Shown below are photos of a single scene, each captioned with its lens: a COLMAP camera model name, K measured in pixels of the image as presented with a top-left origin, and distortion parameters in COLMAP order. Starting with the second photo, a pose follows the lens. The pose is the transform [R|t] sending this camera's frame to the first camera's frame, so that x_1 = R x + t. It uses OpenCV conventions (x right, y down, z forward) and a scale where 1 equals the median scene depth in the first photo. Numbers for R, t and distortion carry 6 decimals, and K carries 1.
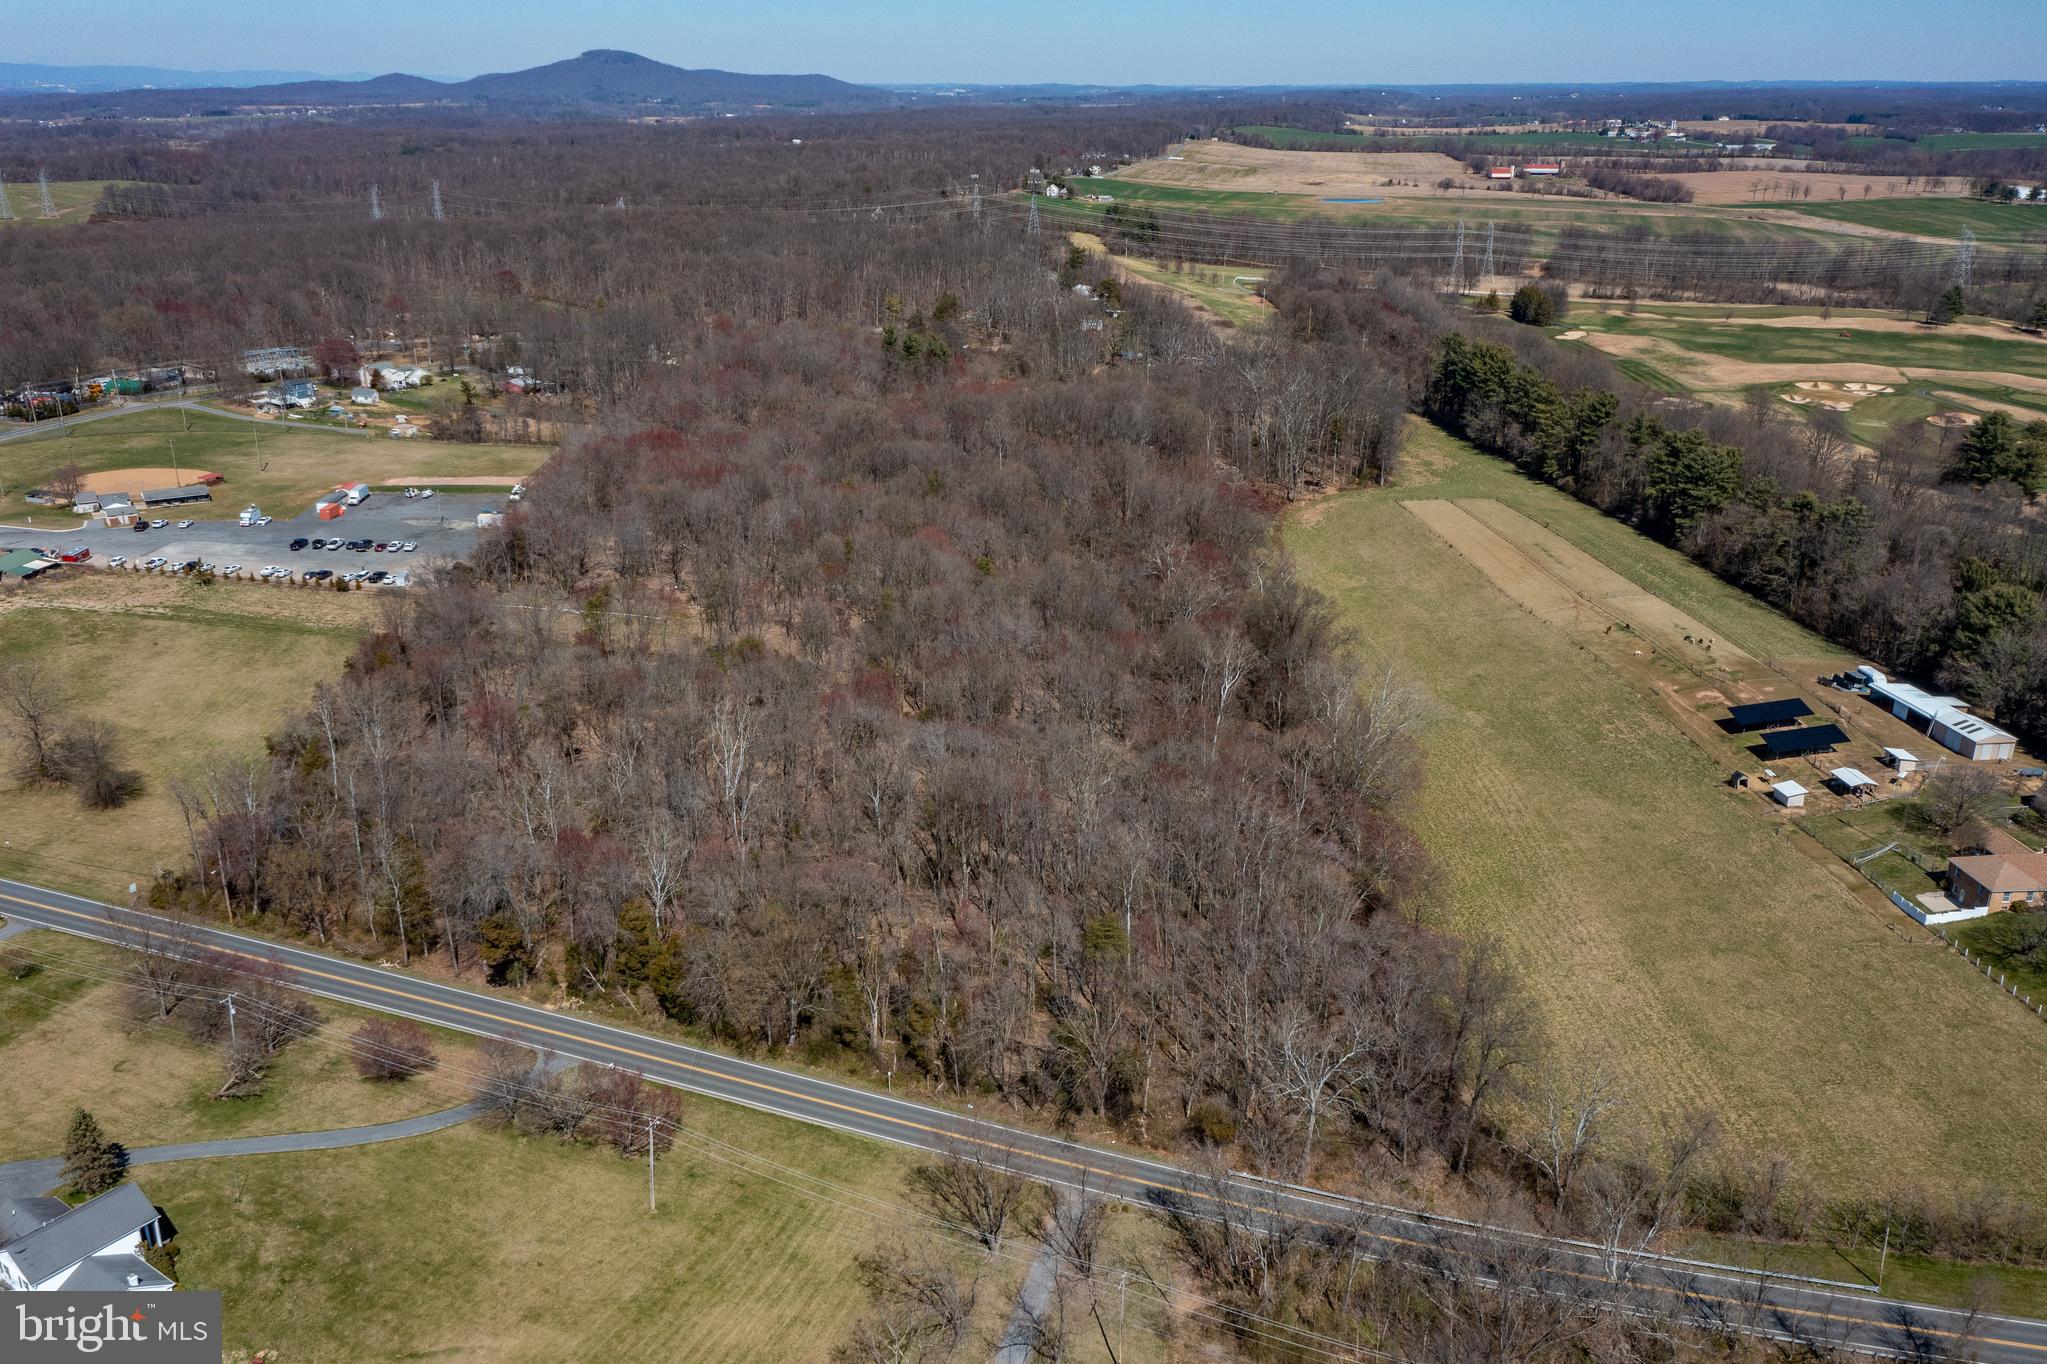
lens RADIAL K [[1583.2, 0, 1023.5], [0, 1583.2, 682.0], [0, 0, 1]] dist [0.016857, -0.002904]
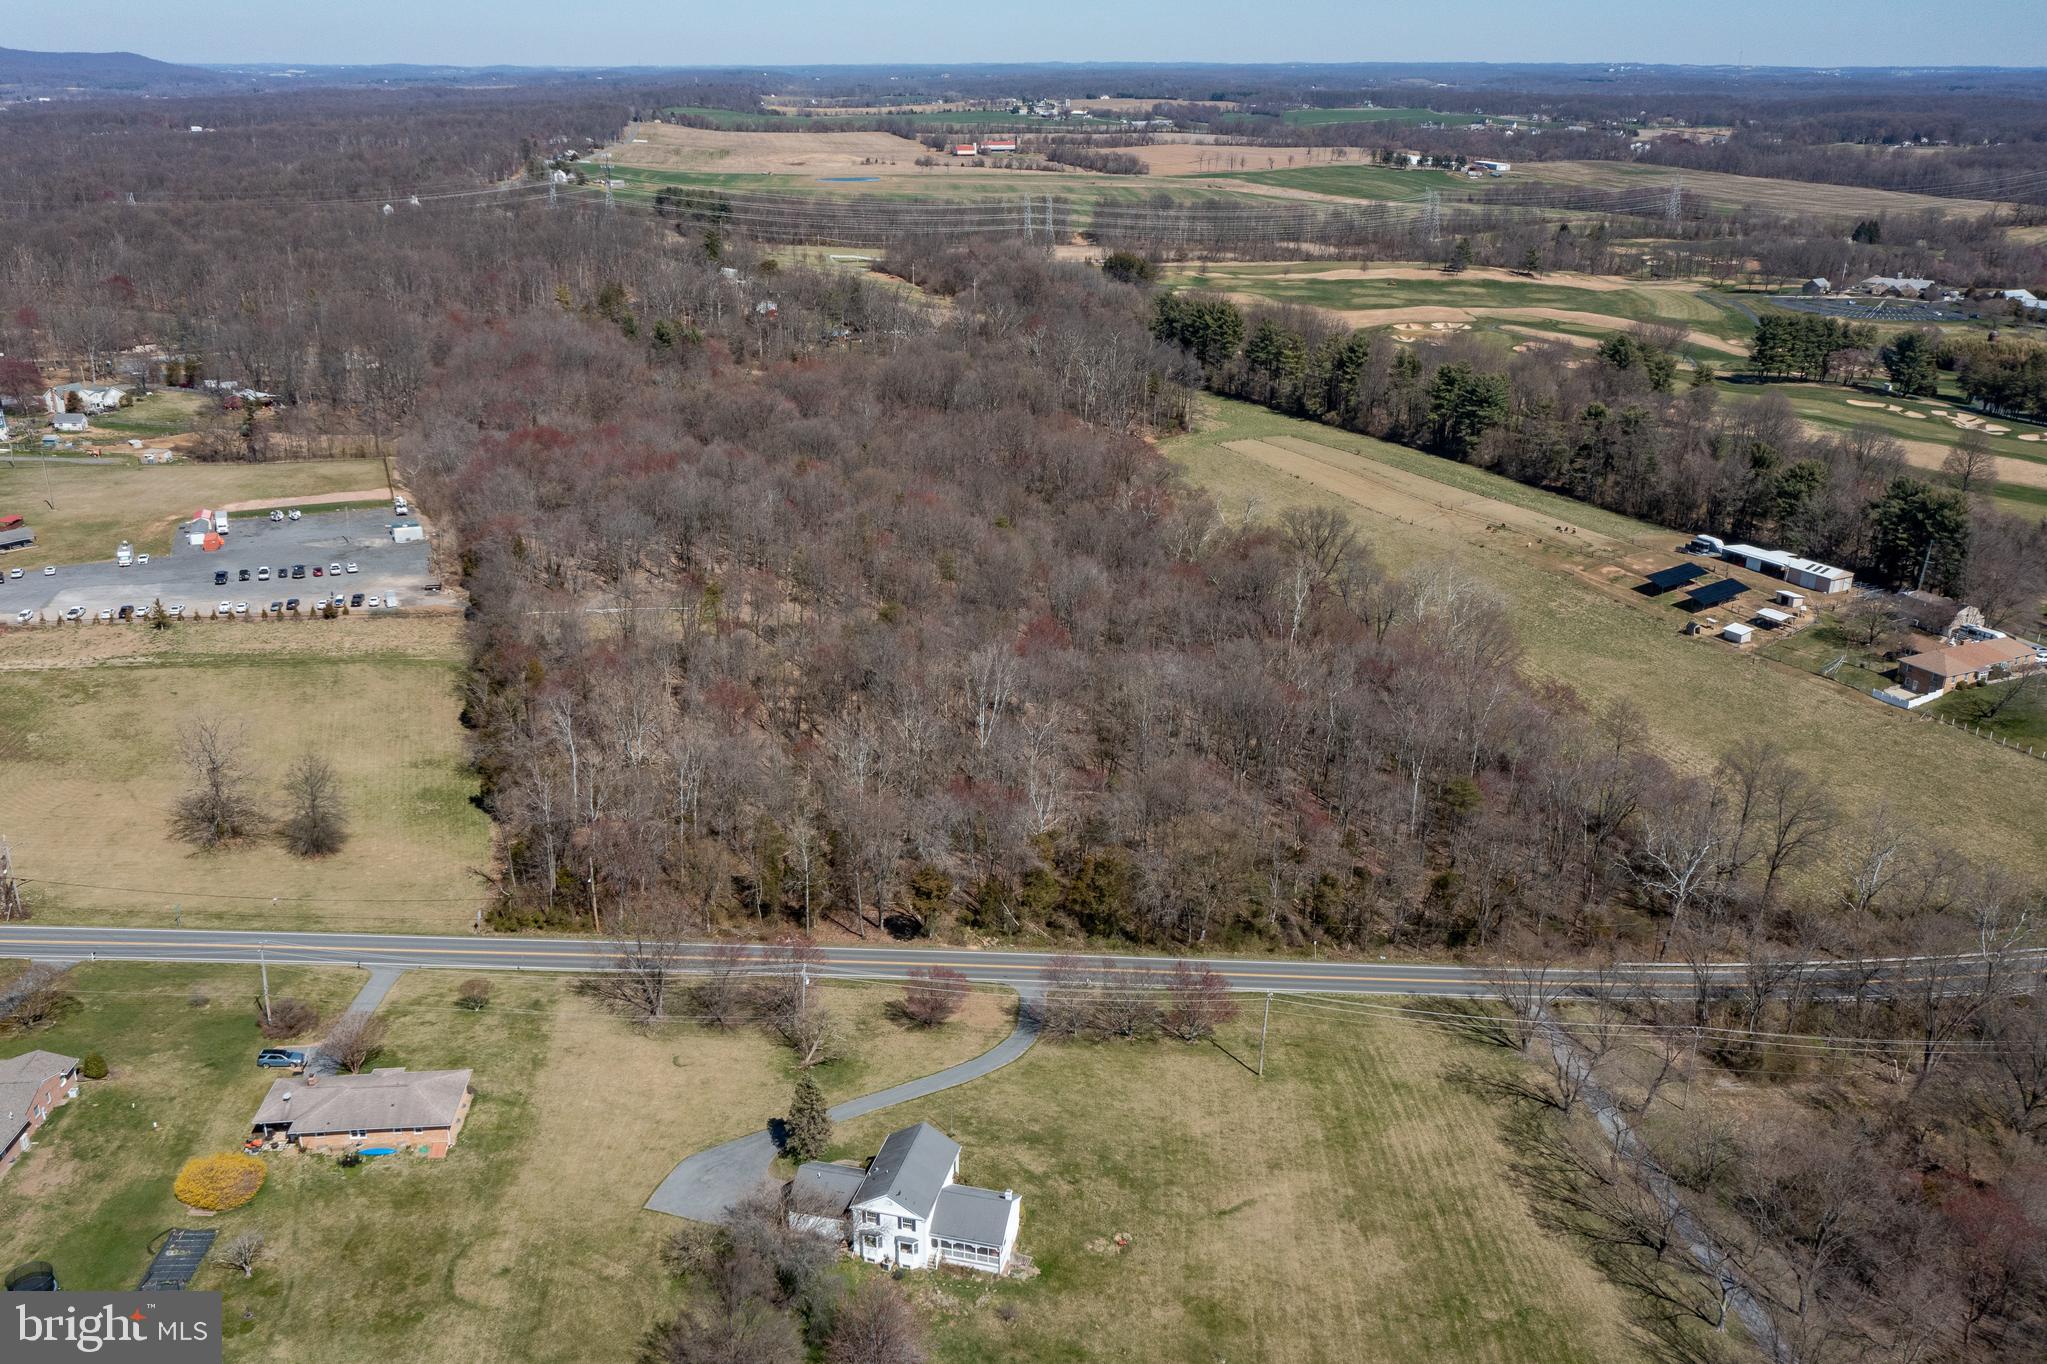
lens RADIAL K [[1594.2, 0, 1023.5], [0, 1594.2, 682.0], [0, 0, 1]] dist [0.002712, 0.018540]
pose [[0.939011, -0.125952, 0.319992, -0.139149], [0.123071, 0.991965, 0.029297, 0.000813], [-0.321111, 0.011872, 0.946967, -0.002607]]
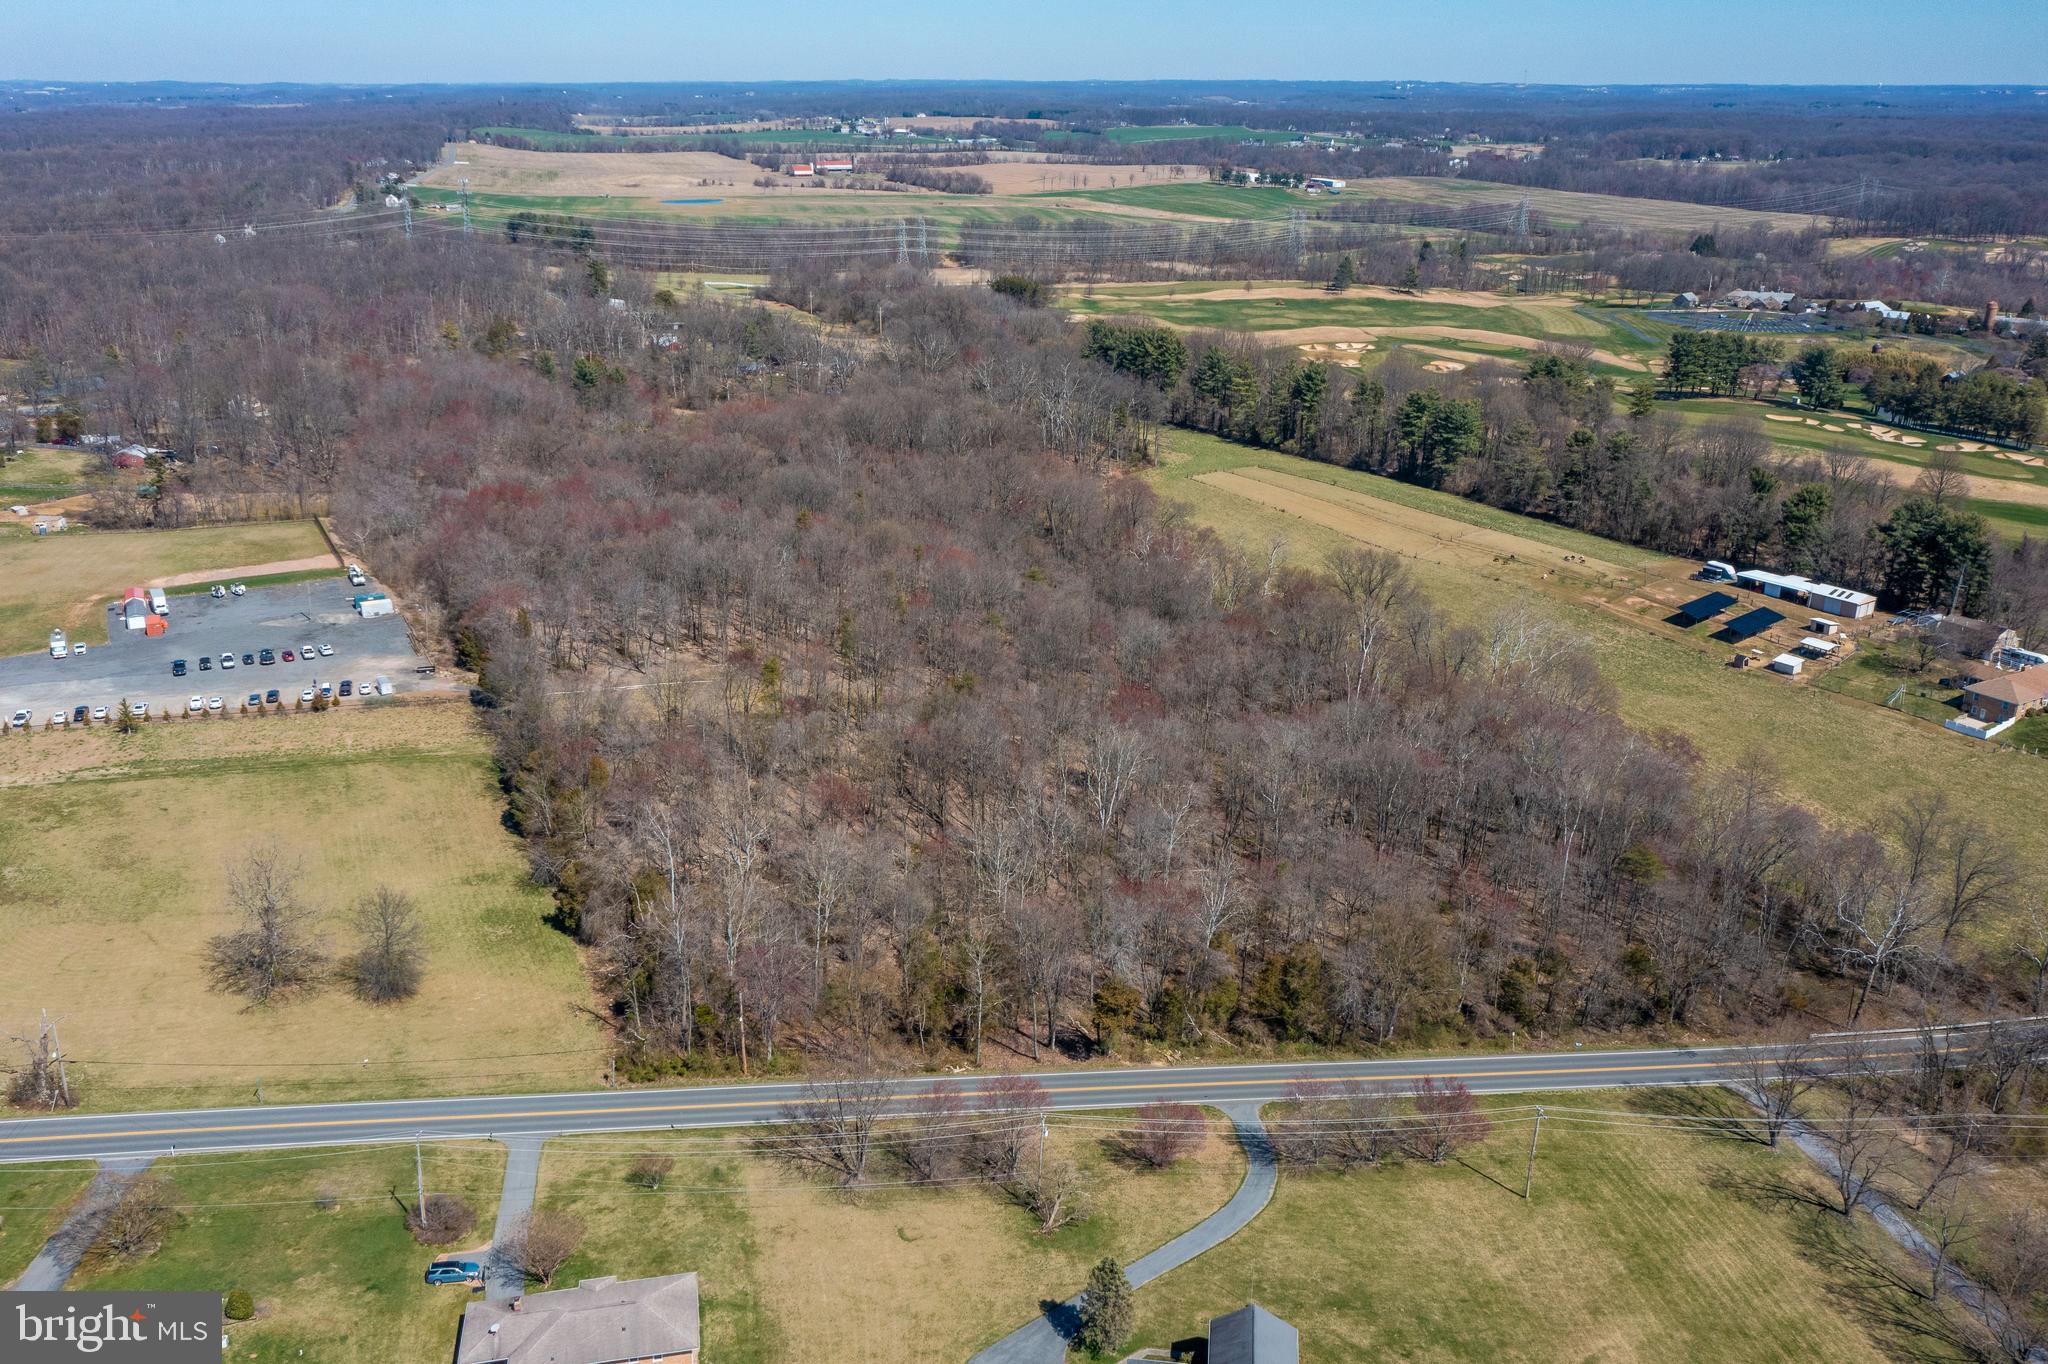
lens RADIAL K [[1594.9, 0, 1024.0], [0, 1594.9, 682.0], [0, 0, 1]] dist [0.002712, 0.018540]
pose [[0.895328, -0.159357, 0.415924, -0.175468], [0.159818, 0.986562, 0.033963, -0.016372], [-0.415747, 0.036064, 0.908765, 0.035862]]
